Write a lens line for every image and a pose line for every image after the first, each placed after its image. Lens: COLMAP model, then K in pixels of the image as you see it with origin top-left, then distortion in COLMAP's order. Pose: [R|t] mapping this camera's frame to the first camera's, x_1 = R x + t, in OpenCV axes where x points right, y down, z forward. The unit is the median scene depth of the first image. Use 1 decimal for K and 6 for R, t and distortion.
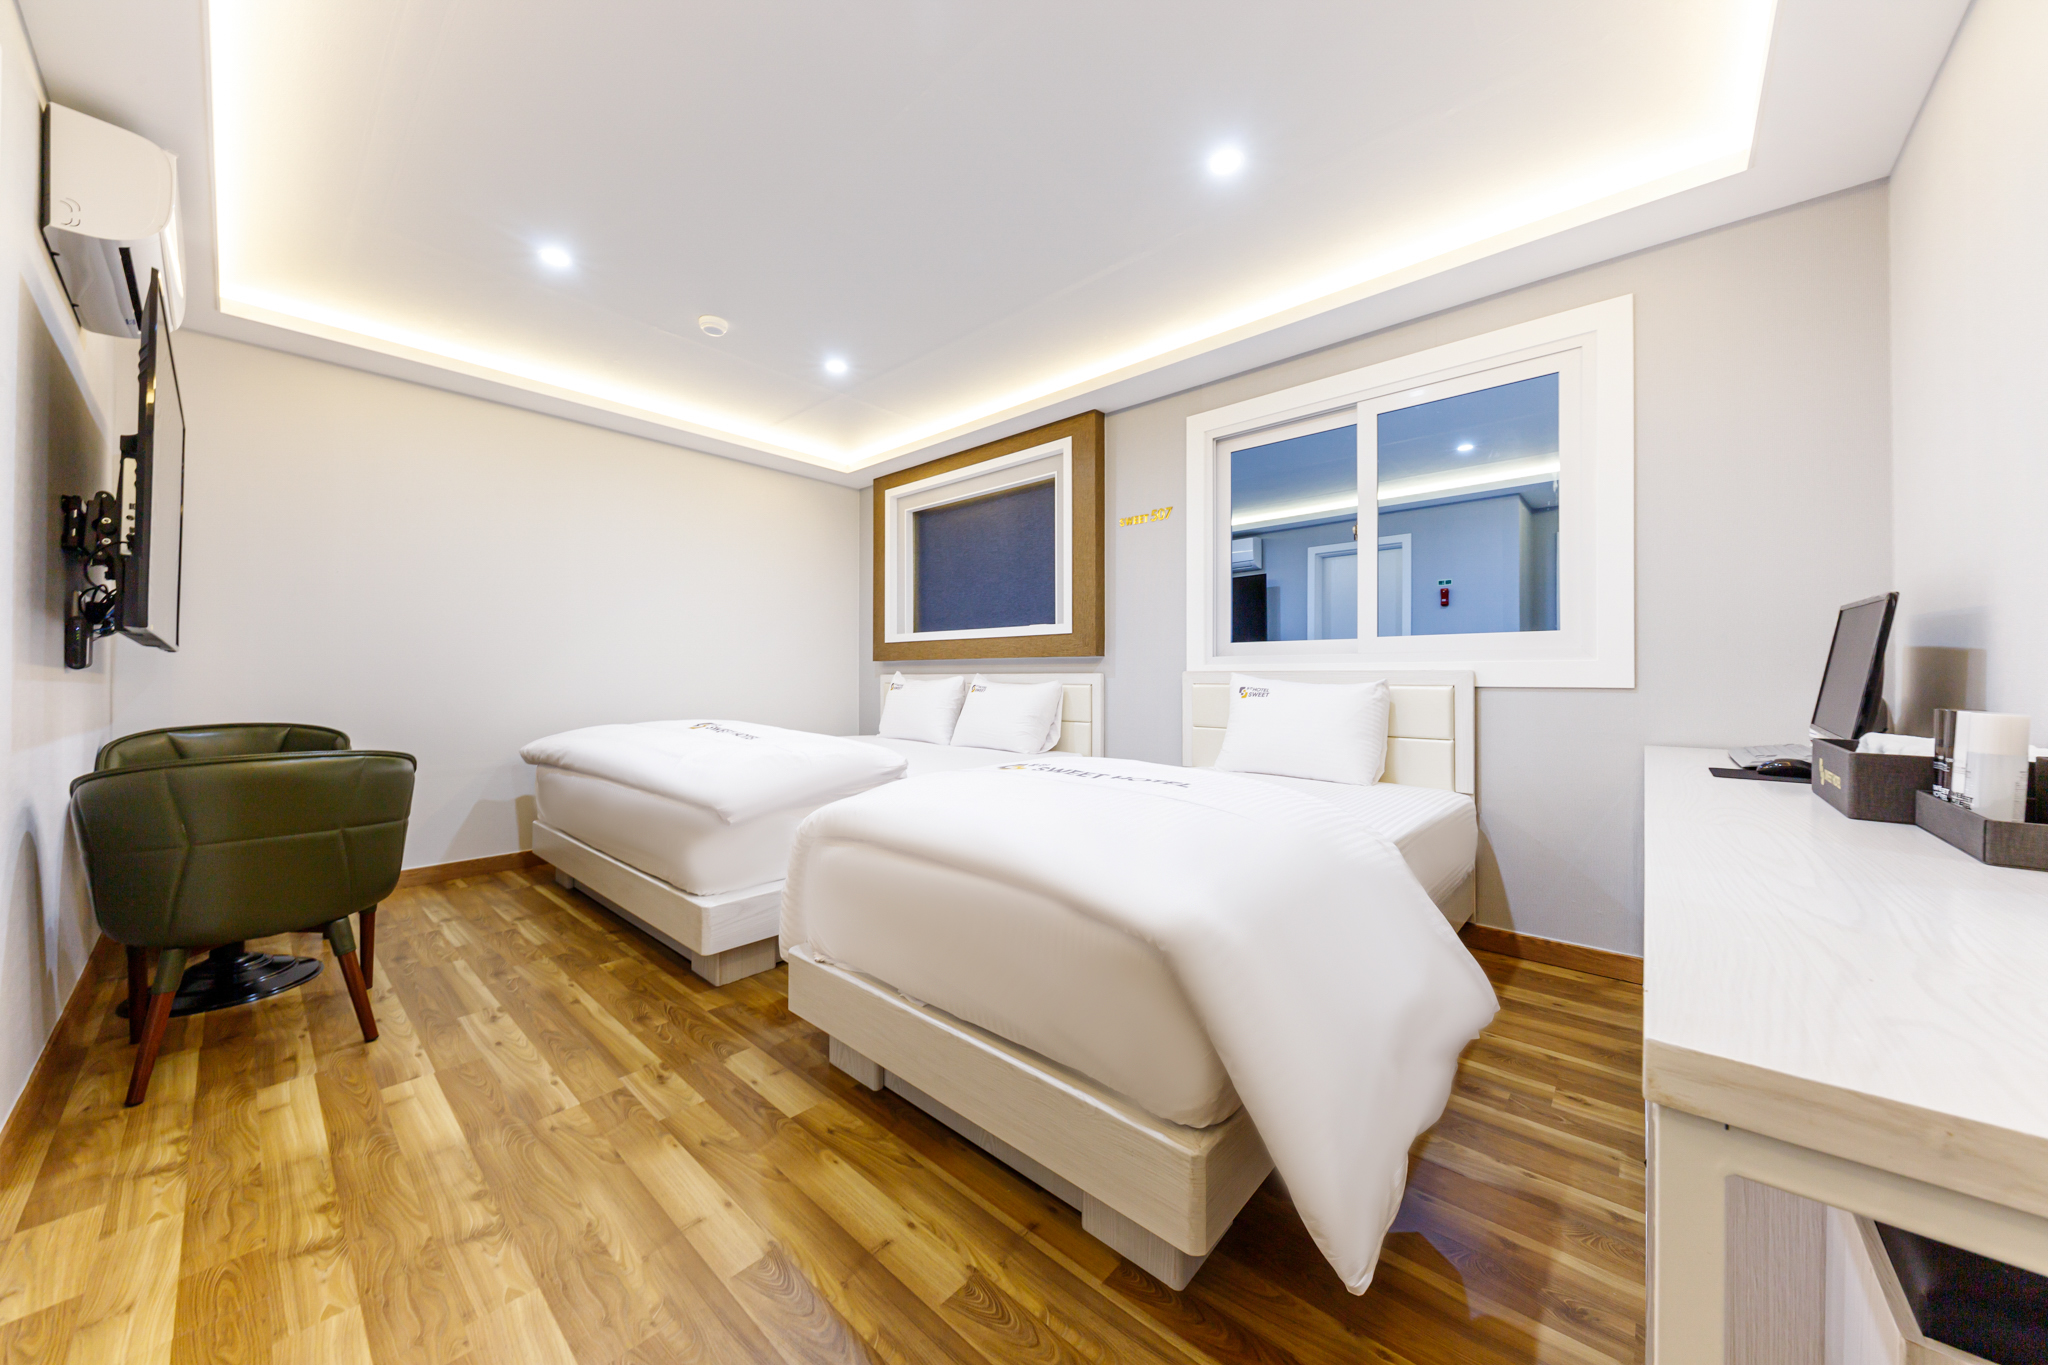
lens RADIAL K [[705.8, 0, 1022.7], [0, 705.8, 676.3], [0, 0, 1]] dist [0.009301, -0.000253]
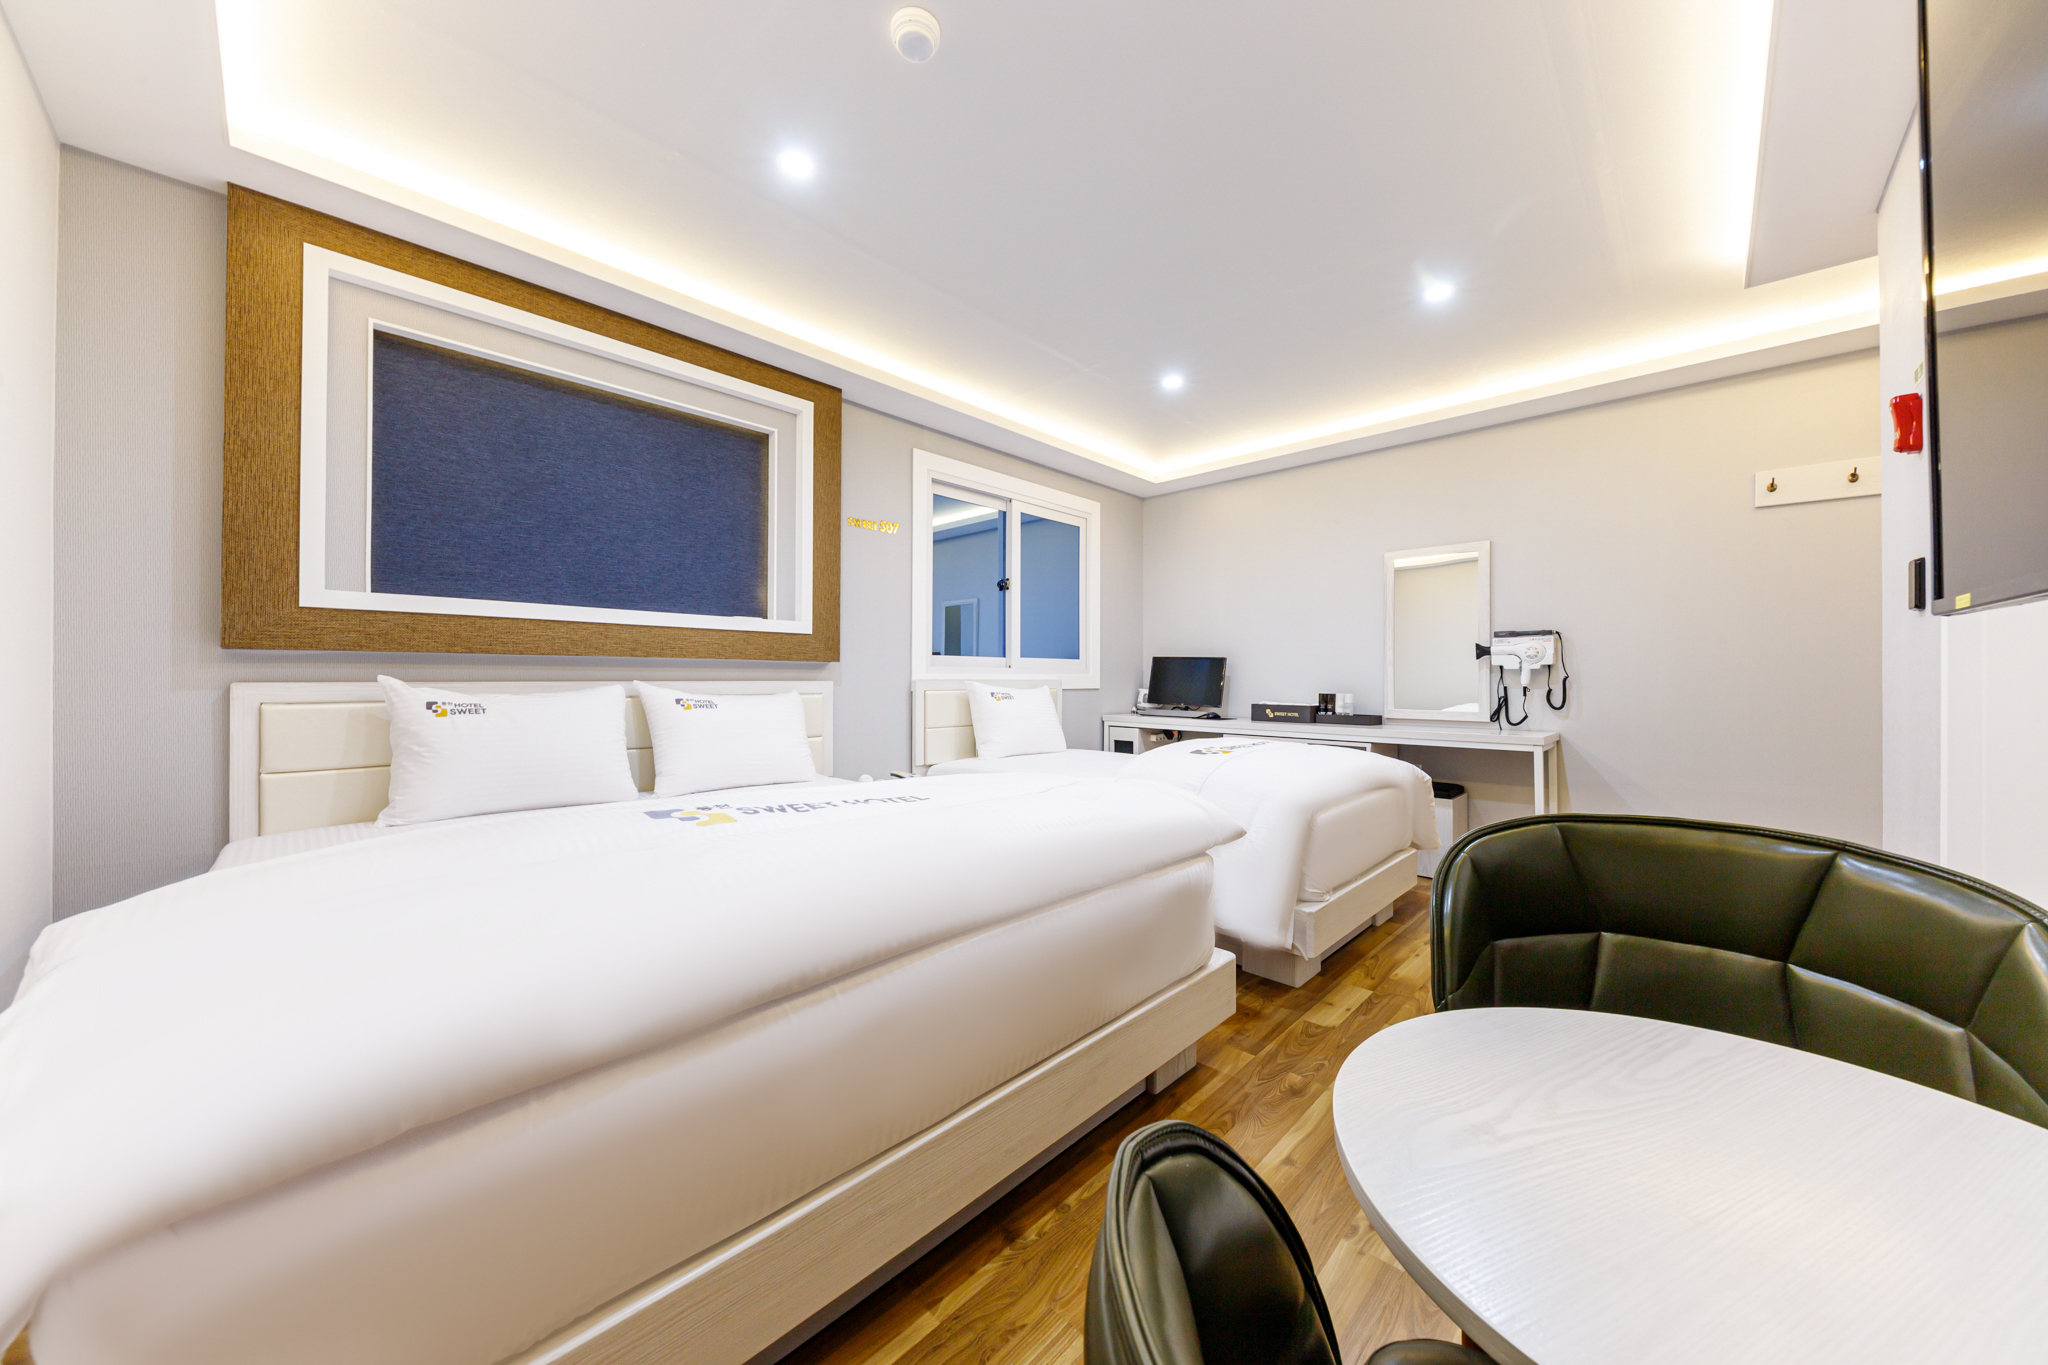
lens RADIAL K [[705.8, 0, 1022.7], [0, 705.8, 676.3], [0, 0, 1]] dist [0.009301, -0.000253]
pose [[0.026618, -0.001457, 0.999645, -0.859482], [-0.007963, 0.999967, 0.001669, -0.015012], [-0.999614, -0.008004, 0.026606, 0.799279]]
